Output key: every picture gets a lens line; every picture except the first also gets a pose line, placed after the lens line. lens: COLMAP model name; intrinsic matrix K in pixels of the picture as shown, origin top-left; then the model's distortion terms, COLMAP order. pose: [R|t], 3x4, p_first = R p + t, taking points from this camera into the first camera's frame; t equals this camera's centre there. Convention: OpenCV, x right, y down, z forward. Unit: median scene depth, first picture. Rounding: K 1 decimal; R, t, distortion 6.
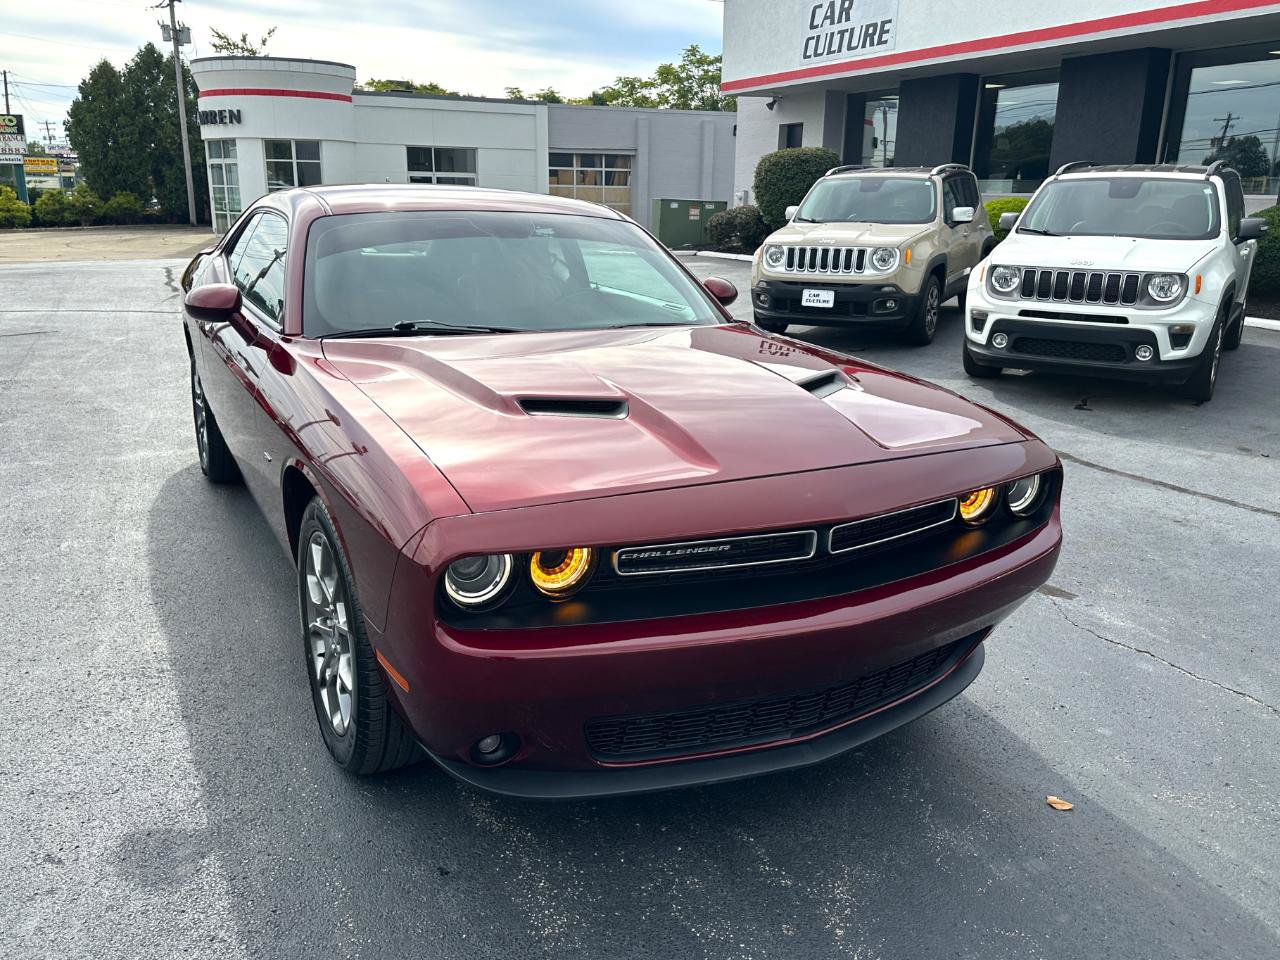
lens RADIAL K [[1000.0, 0, 621.5], [0, 1000.0, 465.9], [0, 0, 1]] dist [0.052123, -0.082028]
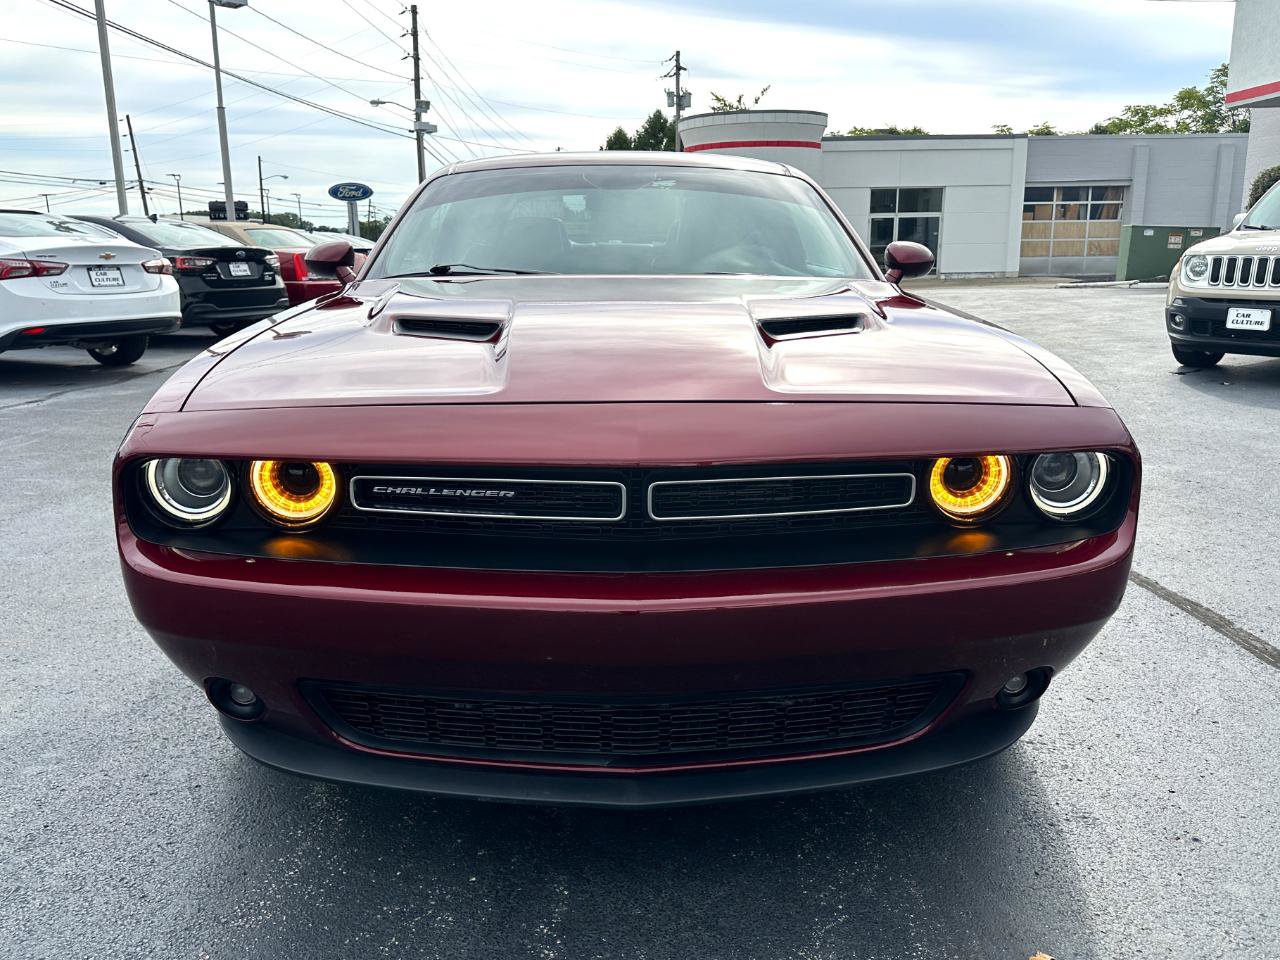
lens RADIAL K [[998.5, 0, 635.6], [0, 998.5, 474.7], [0, 0, 1]] dist [0.053852, -0.074534]
pose [[0.900611, 0.076880, -0.427773, 0.107224], [-0.093077, 0.995513, -0.017044, 0.014983], [0.424543, 0.055166, 0.903726, 0.072441]]
